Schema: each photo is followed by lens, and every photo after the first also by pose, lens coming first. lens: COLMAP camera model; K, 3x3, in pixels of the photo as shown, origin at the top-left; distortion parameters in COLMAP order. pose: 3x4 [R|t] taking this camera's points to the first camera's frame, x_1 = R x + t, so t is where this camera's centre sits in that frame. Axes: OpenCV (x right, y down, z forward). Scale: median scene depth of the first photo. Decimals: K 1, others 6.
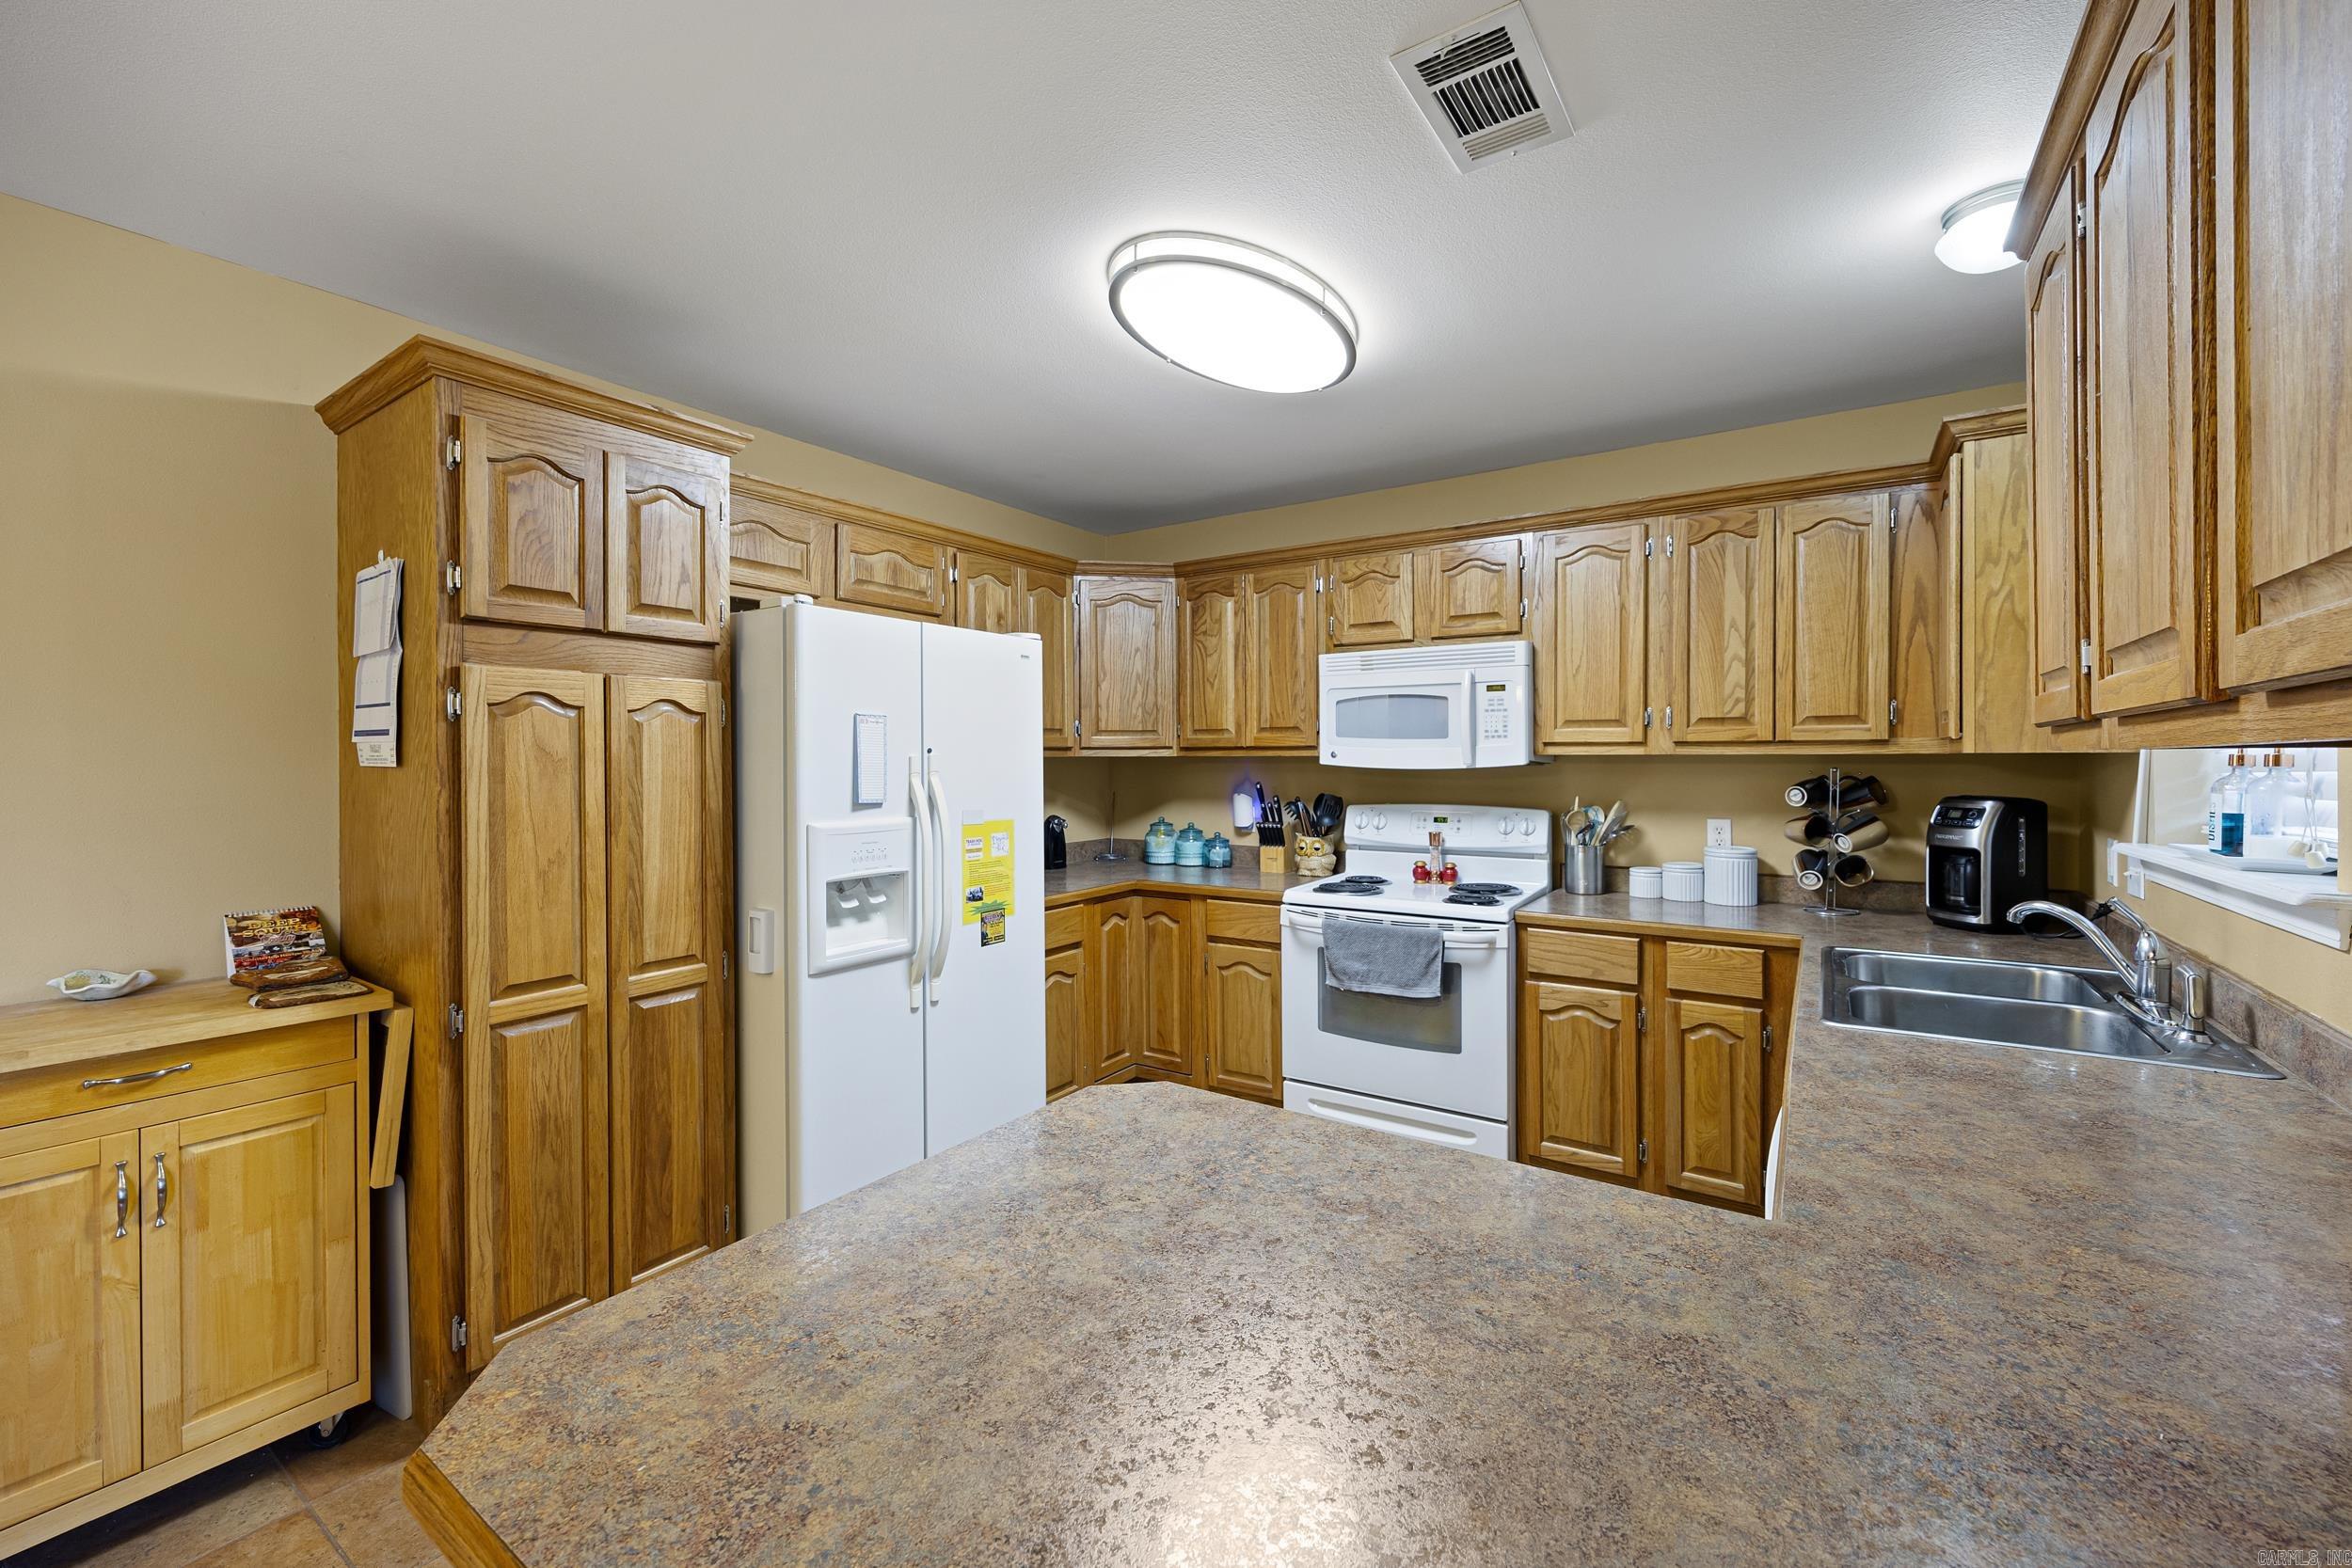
lens RADIAL K [[959.7, 0, 1165.0], [0, 959.7, 760.6], [0, 0, 1]] dist [-0.002373, 0.001024]
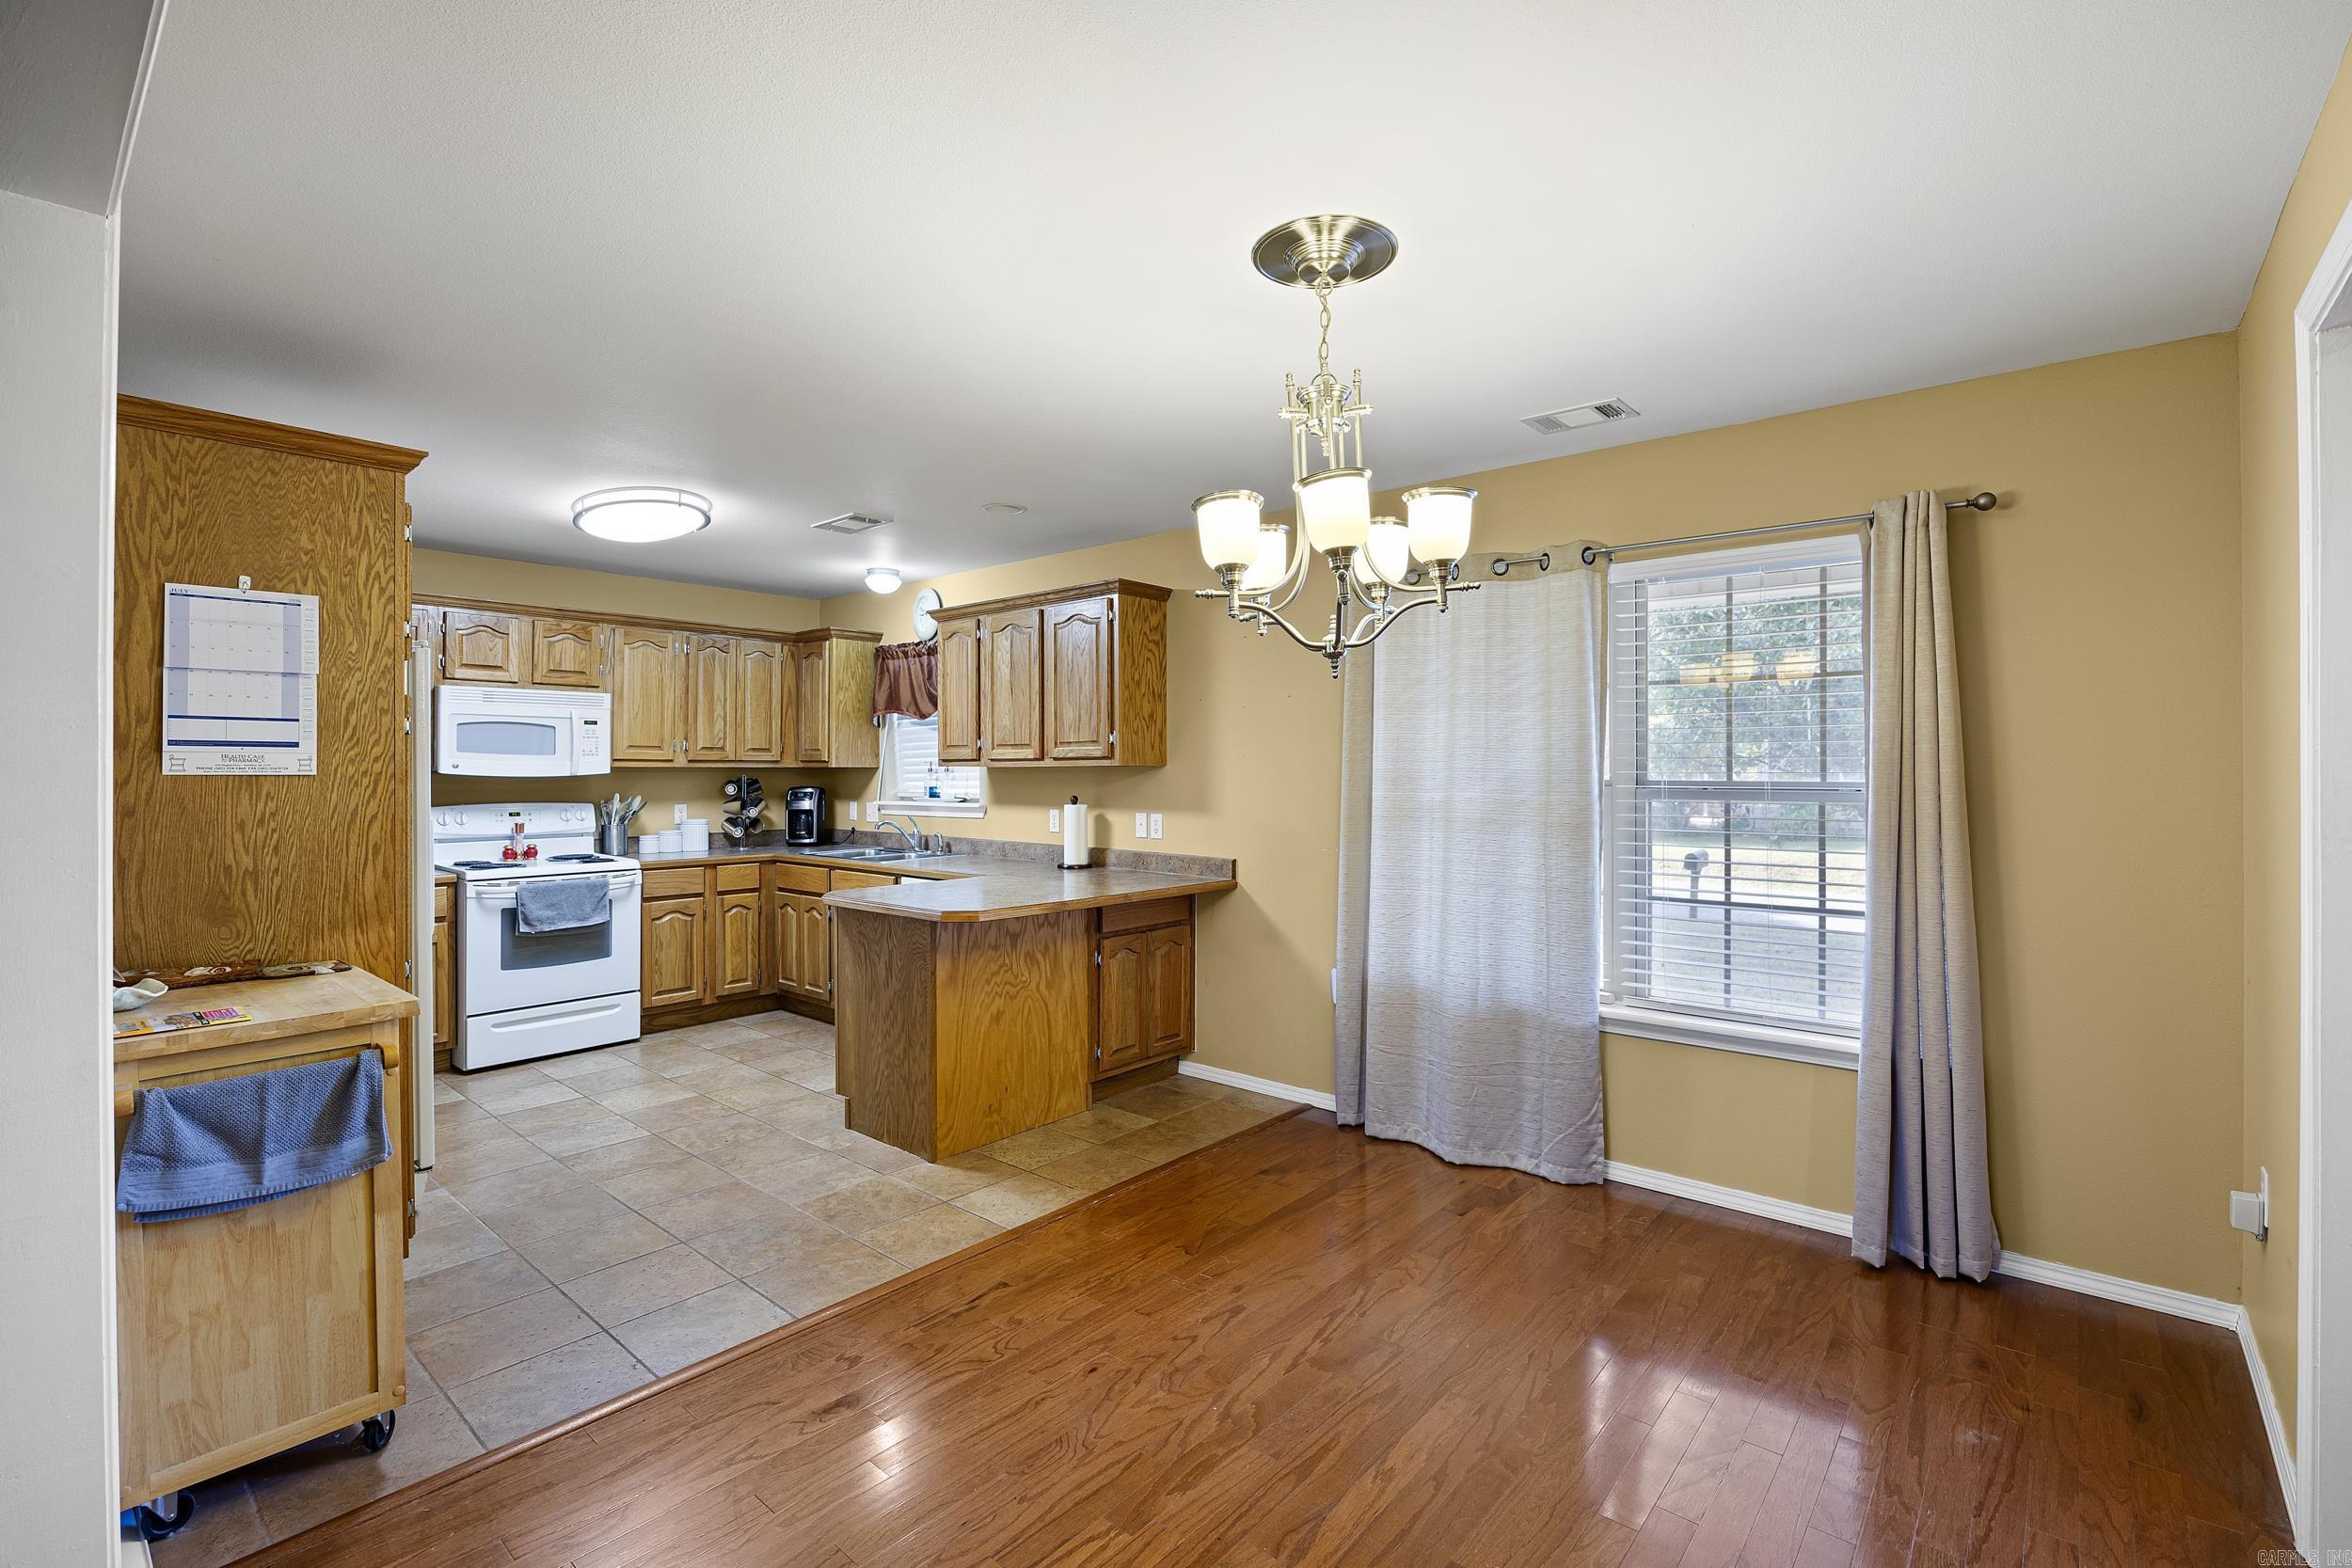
lens RADIAL K [[1045.8, 0, 1195.0], [0, 1045.8, 771.5], [0, 0, 1]] dist [-0.014651, 0.000576]
pose [[0.104738, -0.000910, 0.994499, -1.326146], [0.002071, 0.999998, 0.000697, 0.002532], [-0.994498, 0.001987, 0.104739, -0.138082]]
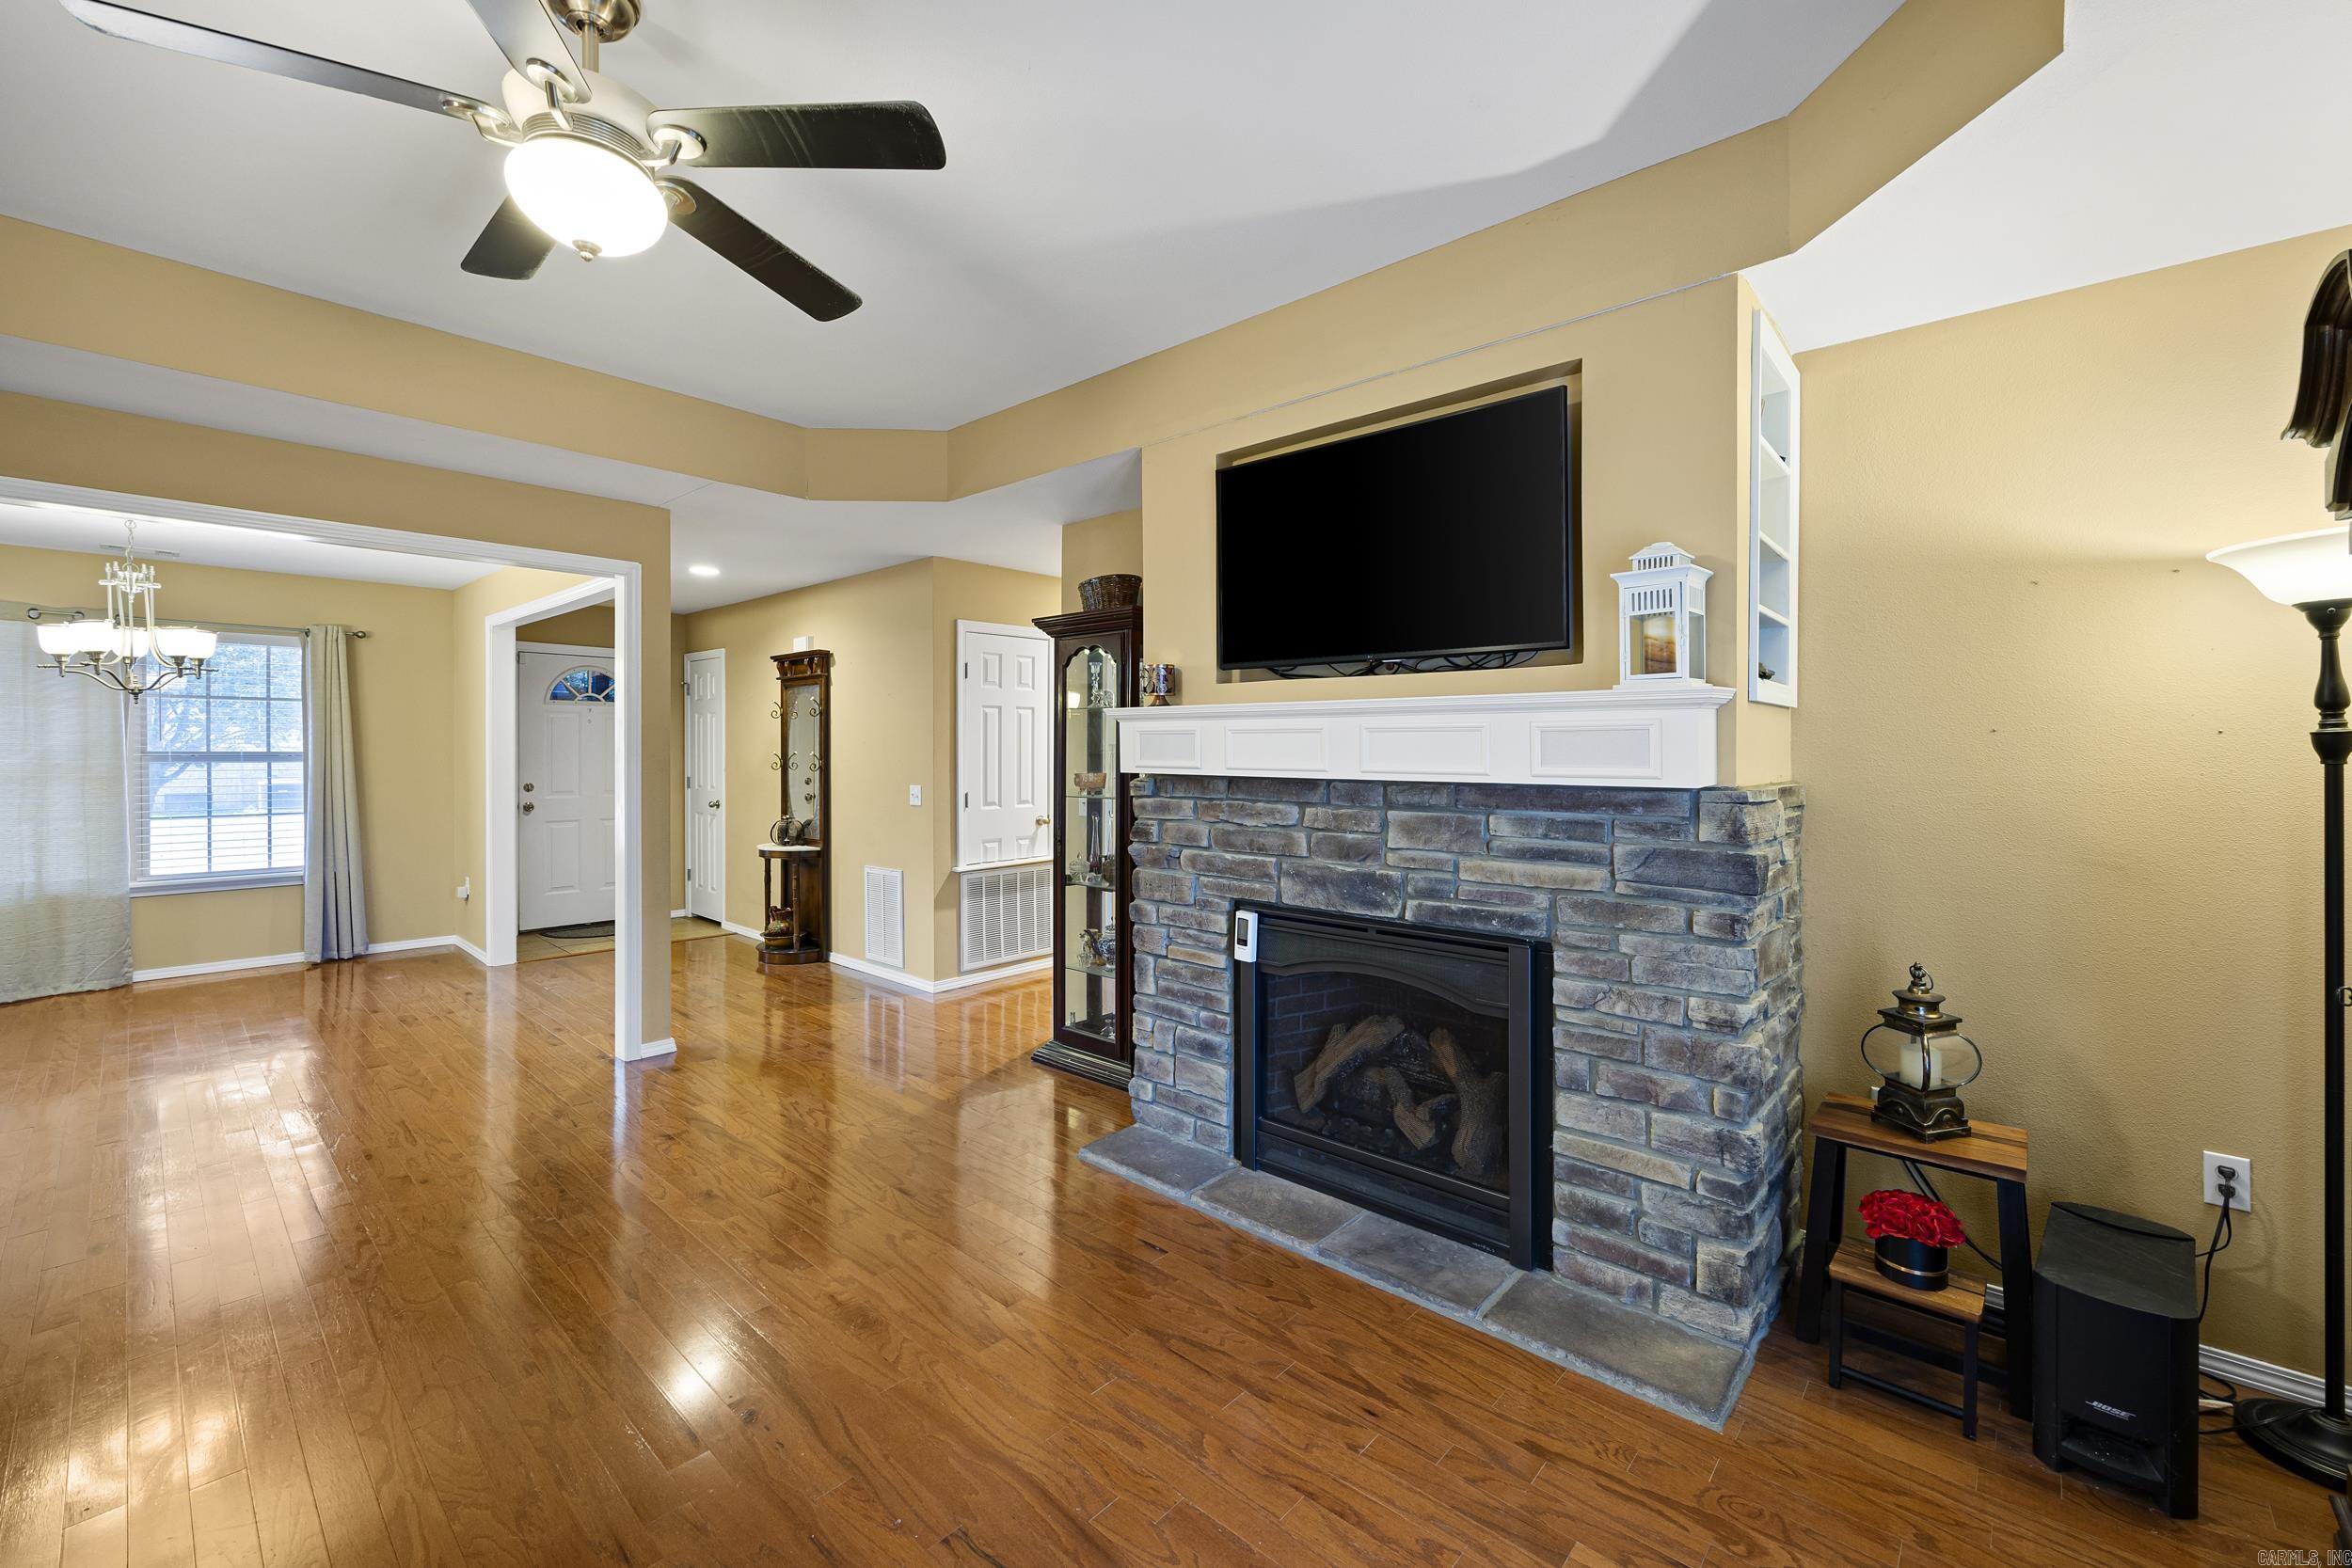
lens RADIAL K [[959.7, 0, 1165.8], [0, 959.7, 755.9], [0, 0, 1]] dist [-0.002373, 0.001024]
pose [[-0.989852, -0.004370, 0.142035, -2.376049], [-0.002930, 0.999942, 0.010343, -0.001973], [-0.142072, 0.009822, -0.989808, 1.094268]]
